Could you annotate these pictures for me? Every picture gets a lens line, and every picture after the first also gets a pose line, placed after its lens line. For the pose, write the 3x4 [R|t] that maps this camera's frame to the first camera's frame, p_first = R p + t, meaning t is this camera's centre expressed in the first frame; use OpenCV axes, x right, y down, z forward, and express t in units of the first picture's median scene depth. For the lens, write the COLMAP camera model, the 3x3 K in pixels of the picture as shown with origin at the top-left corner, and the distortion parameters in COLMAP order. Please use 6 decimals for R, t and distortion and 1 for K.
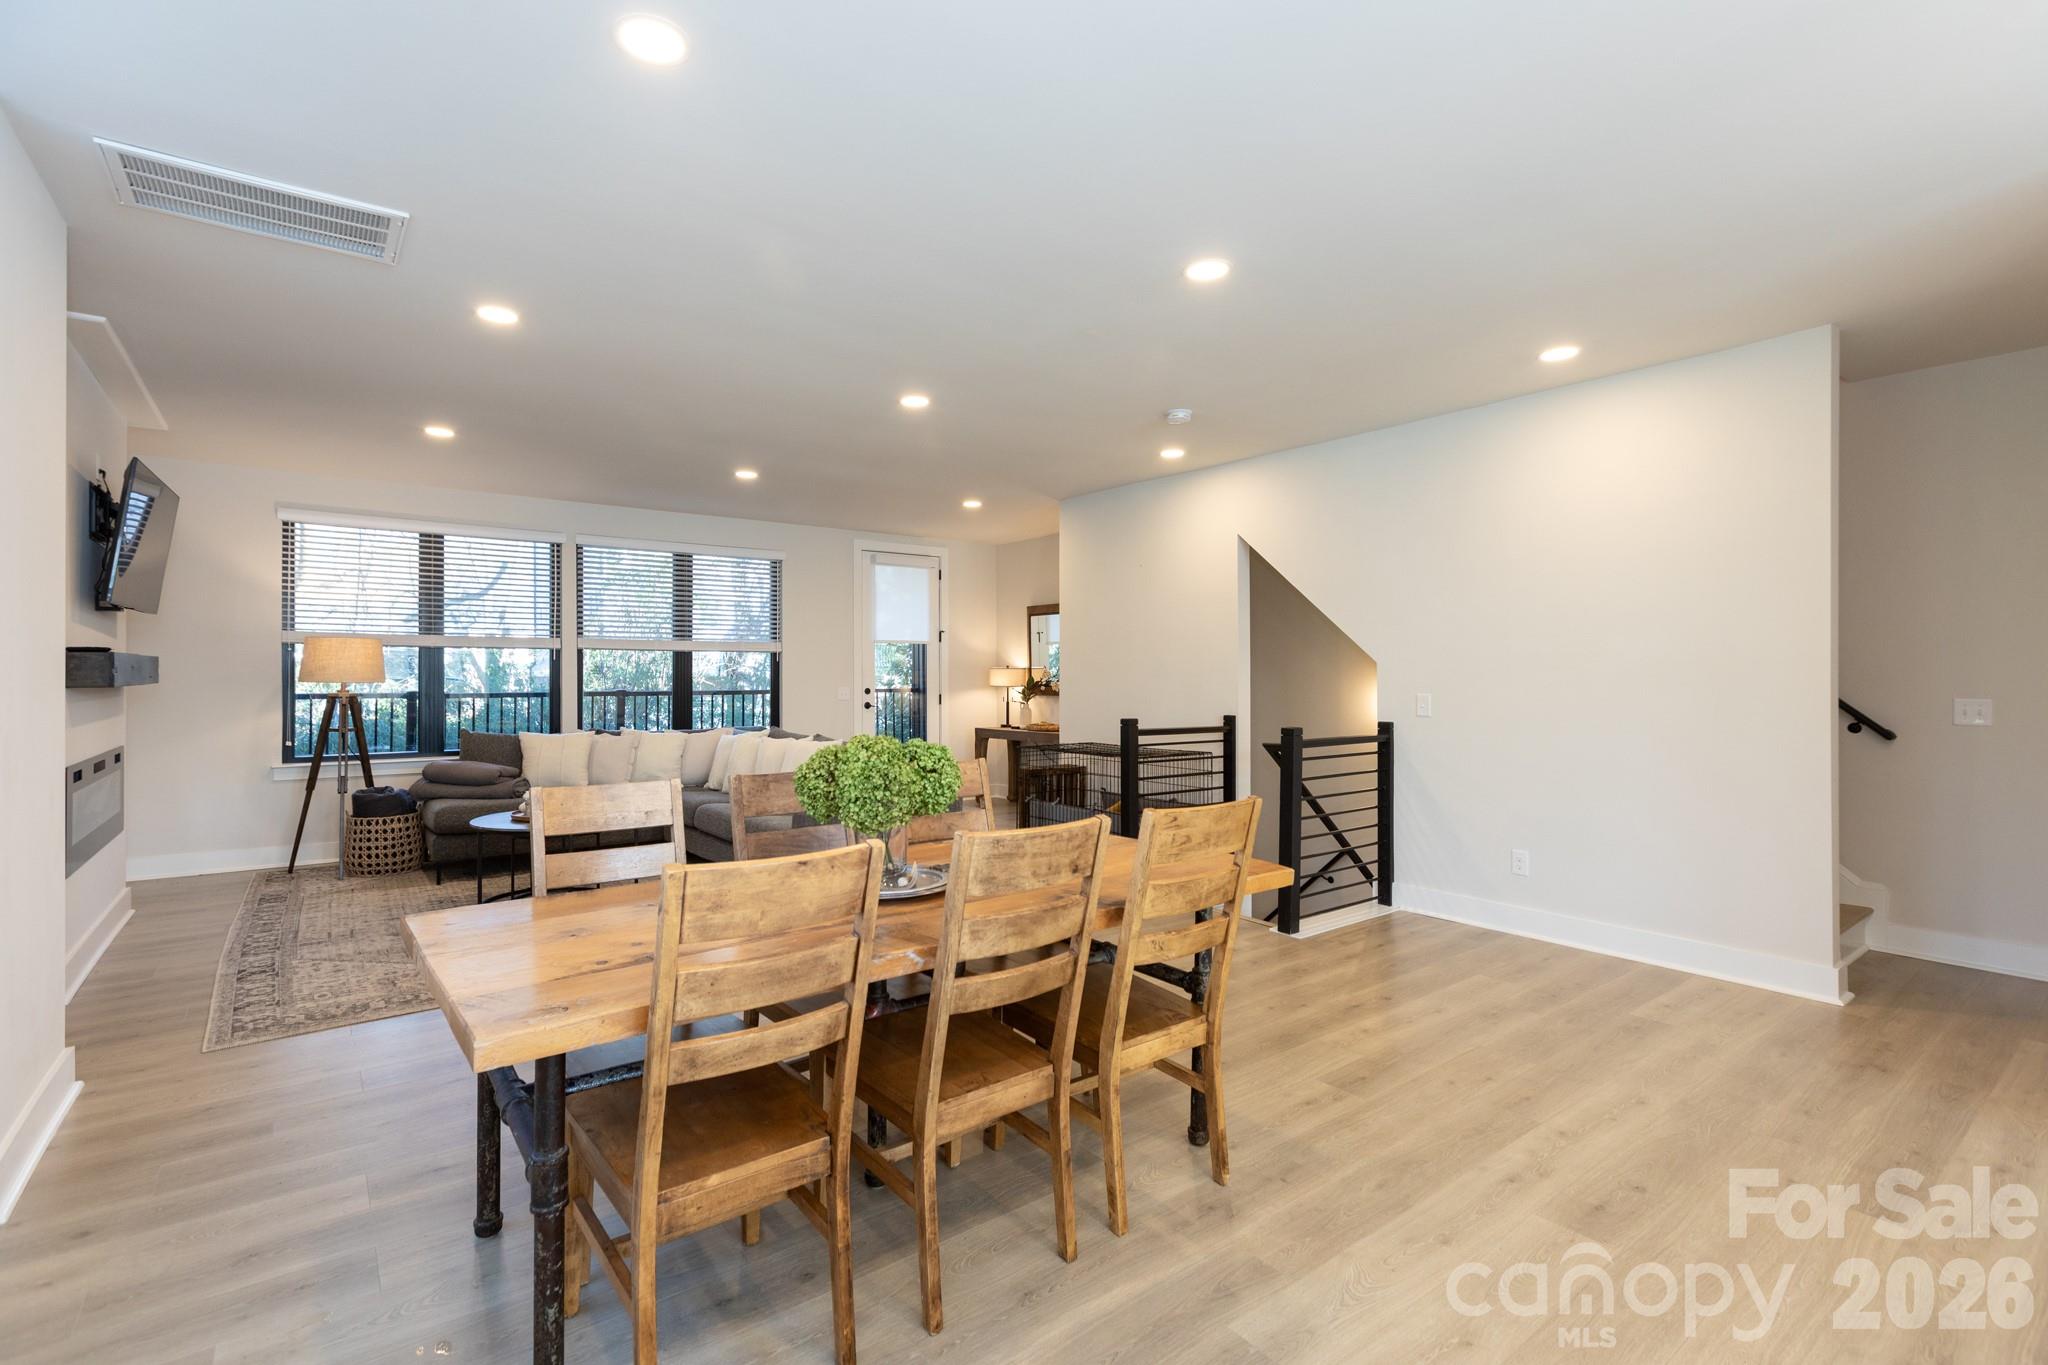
lens RADIAL K [[931.0, 0, 975.5], [0, 931.0, 673.7], [0, 0, 1]] dist [0.003154, -0.001431]
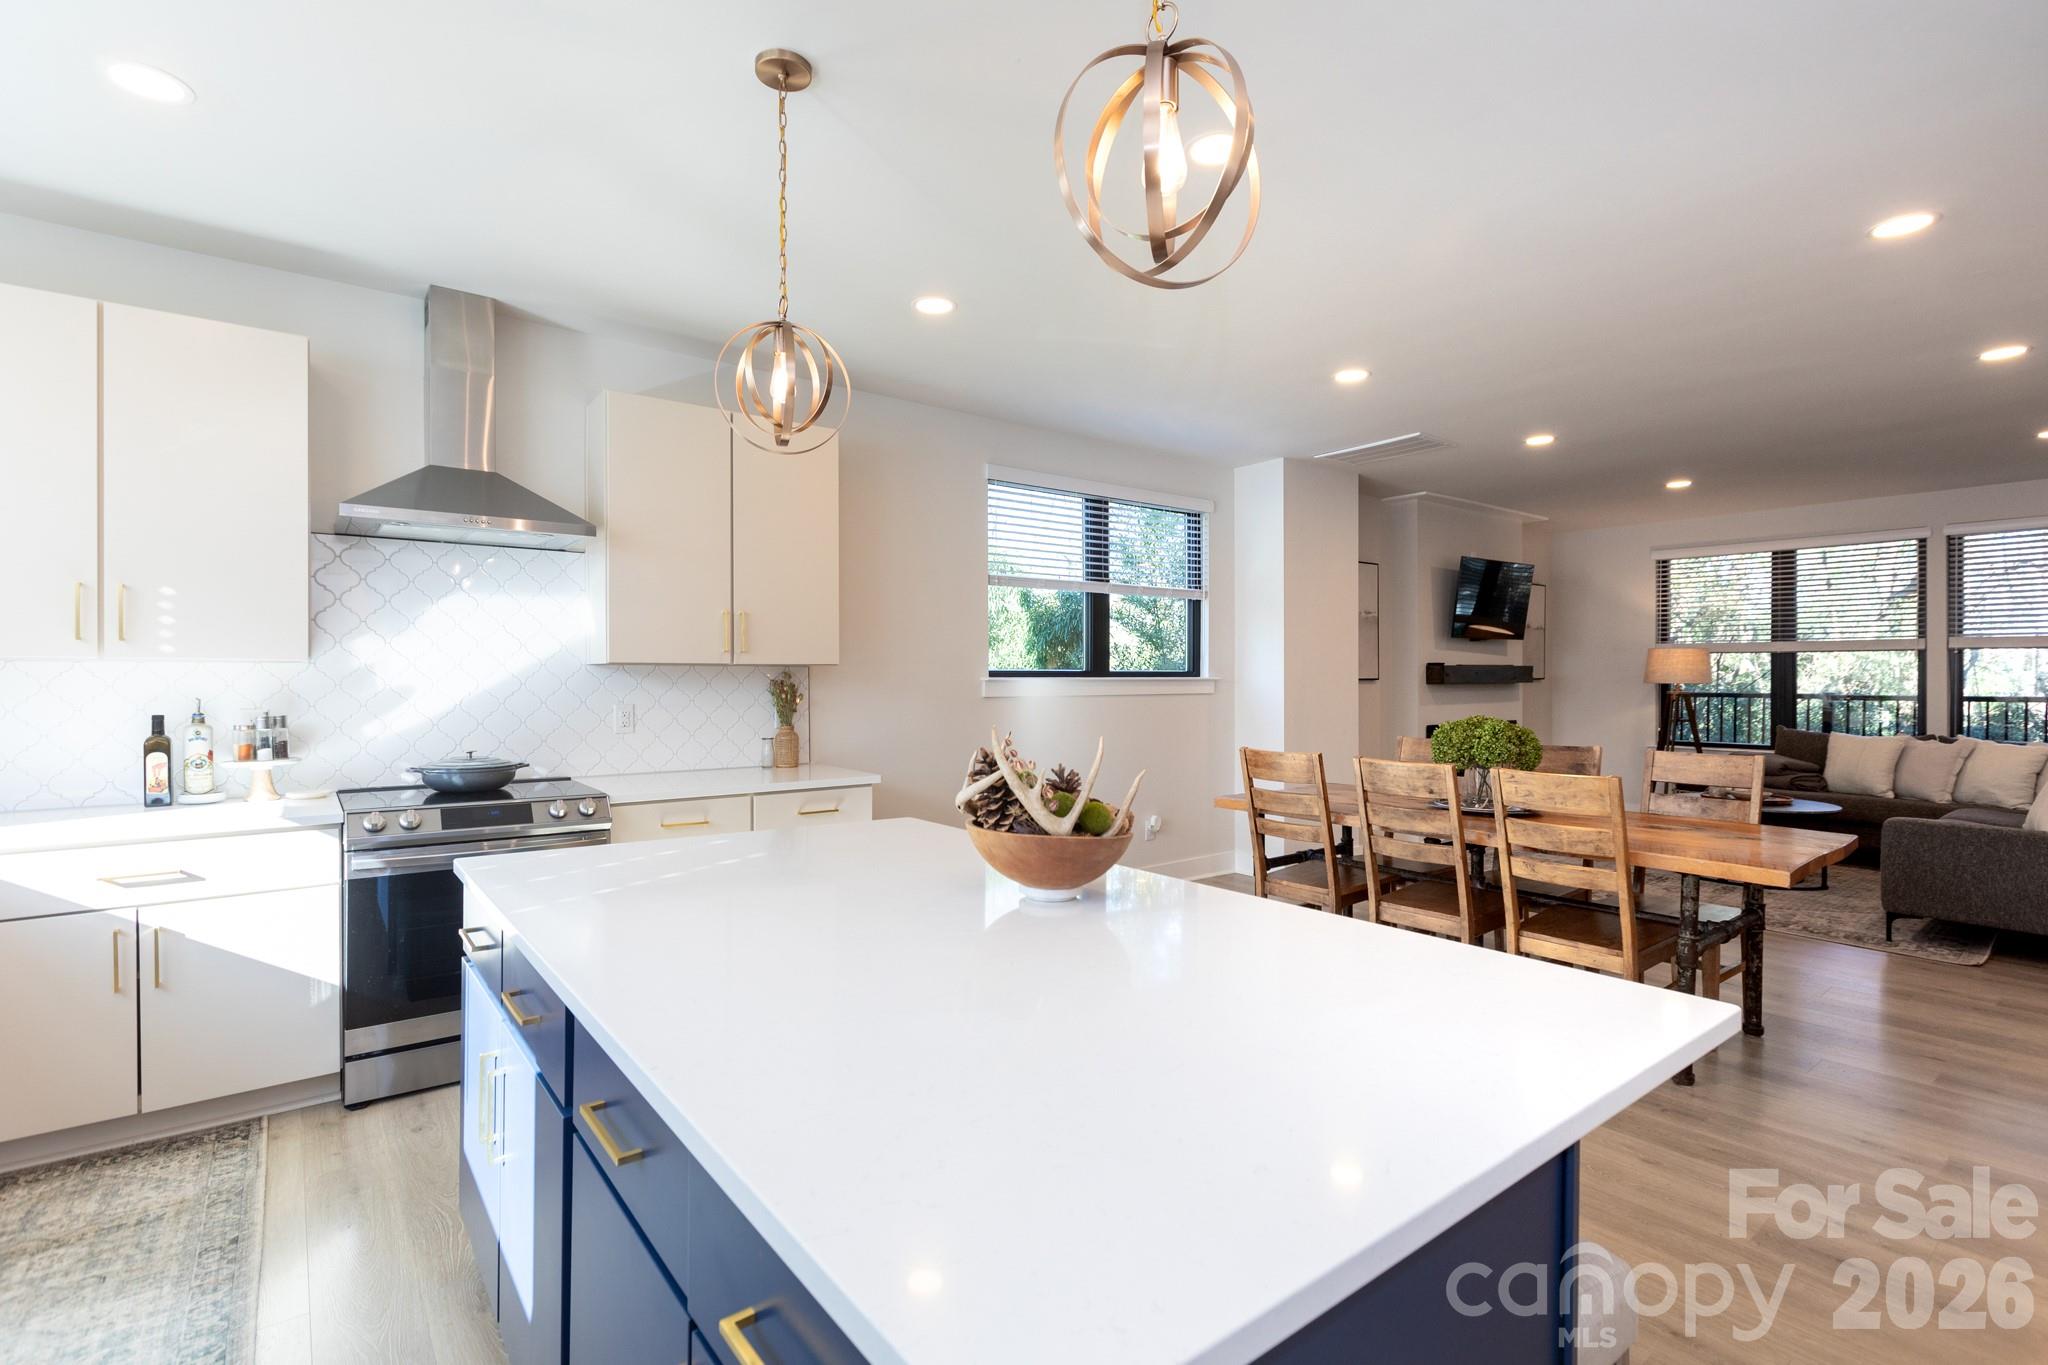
lens RADIAL K [[931.0, 0, 1029.8], [0, 931.0, 690.5], [0, 0, 1]] dist [0.003154, -0.001431]
pose [[0.035254, 0.013399, -0.999289, 0.544768], [0.003426, 0.999903, 0.013529, -0.000713], [0.999373, -0.003901, 0.035204, 0.050919]]
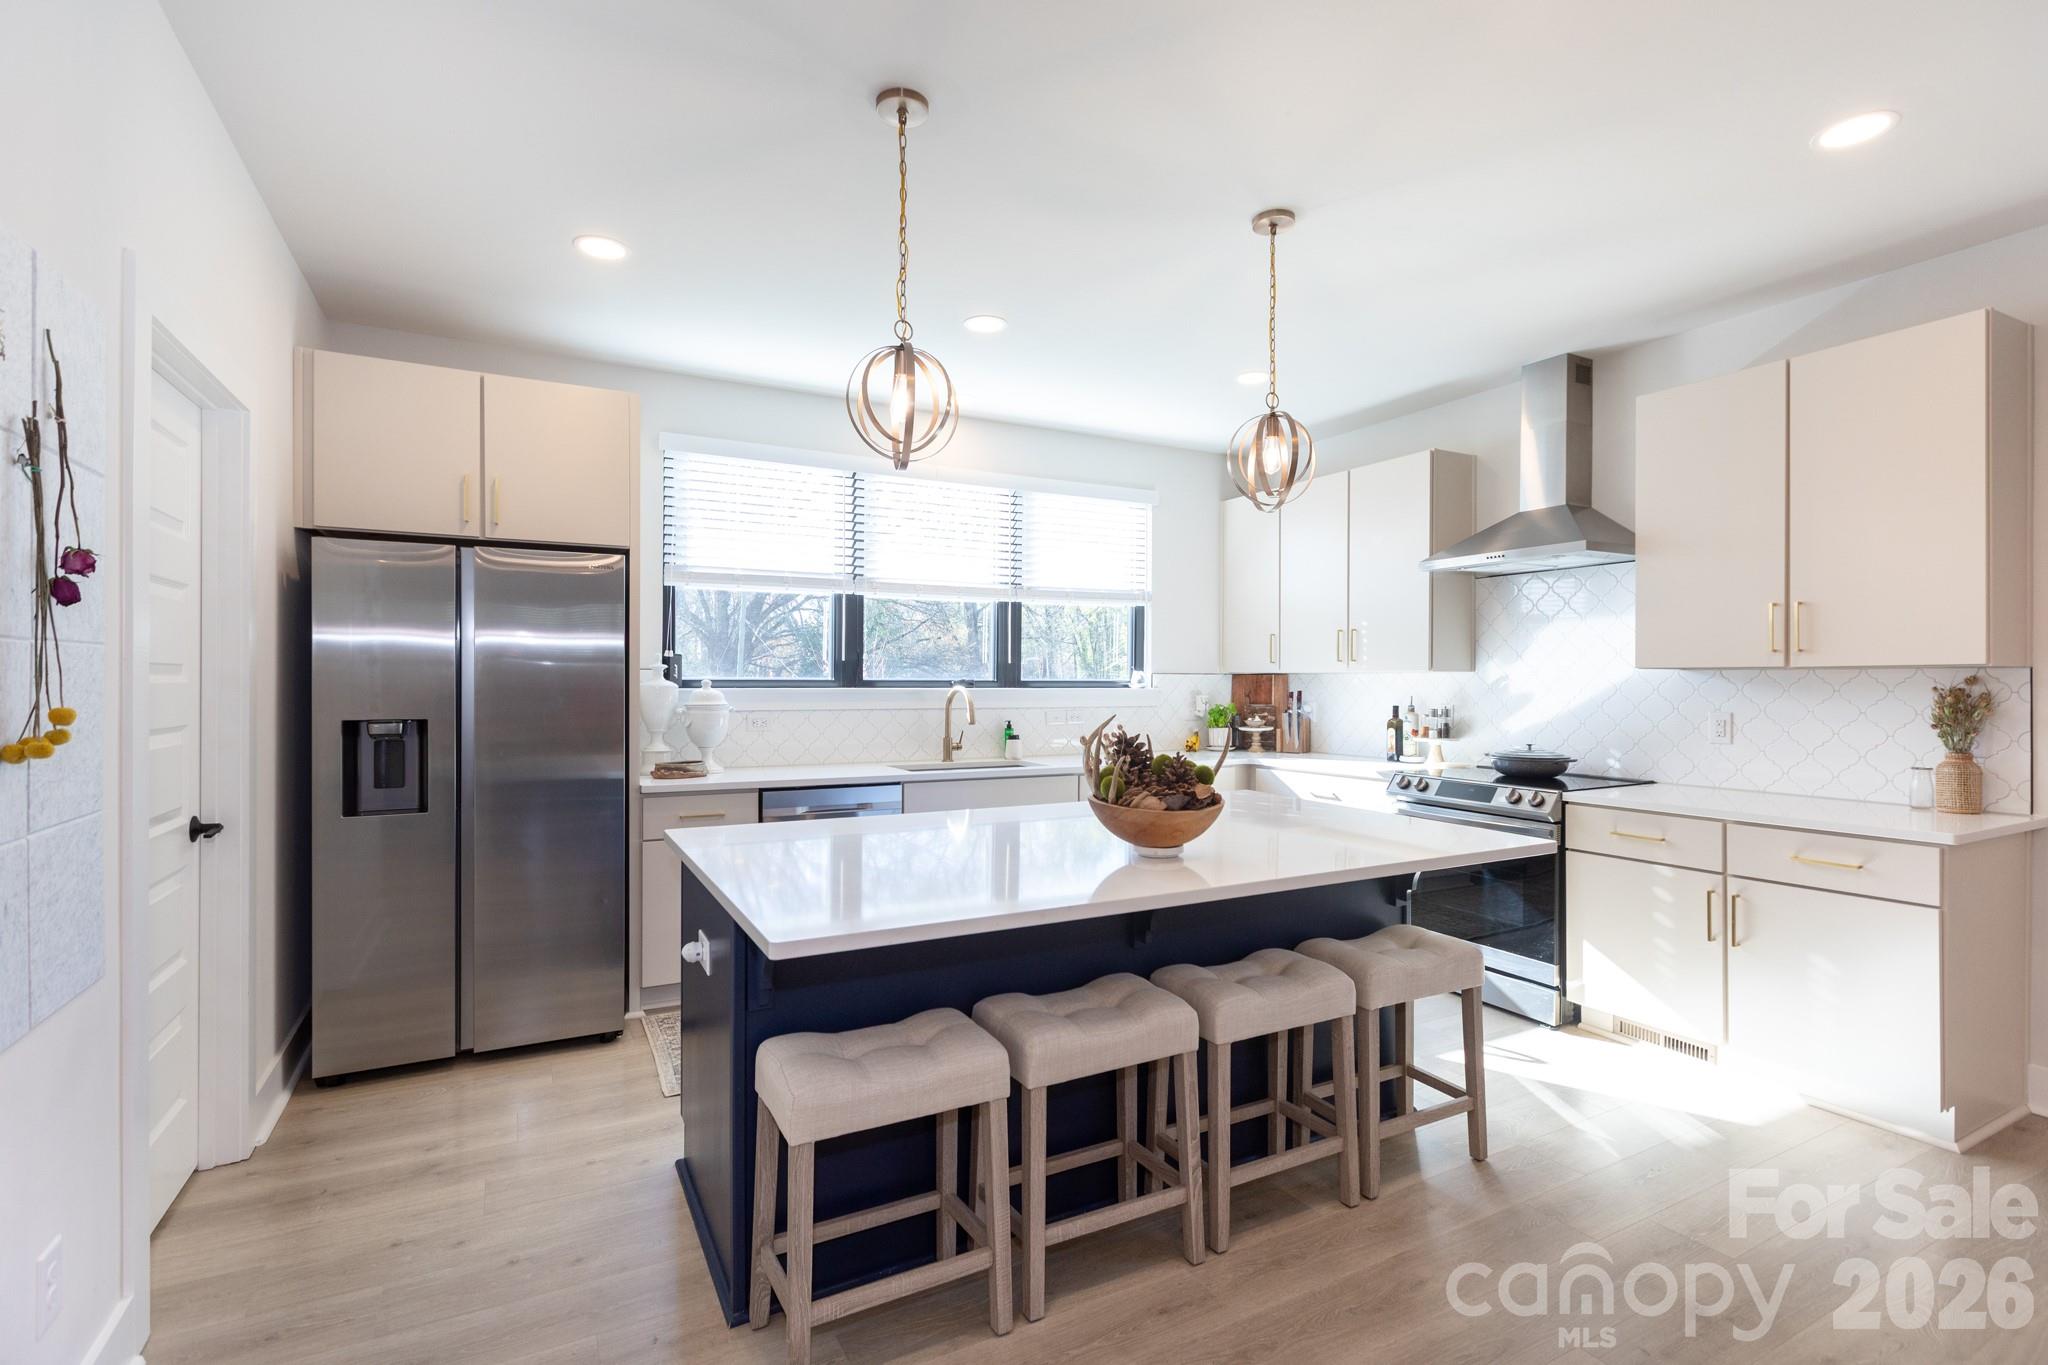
lens RADIAL K [[931.0, 0, 1009.4], [0, 931.0, 692.6], [0, 0, 1]] dist [0.003154, -0.001431]
pose [[-0.990120, -0.005775, 0.140101, 0.277794], [-0.004680, 0.999956, 0.008144, 0.000918], [-0.140142, 0.007408, -0.990104, 0.413663]]
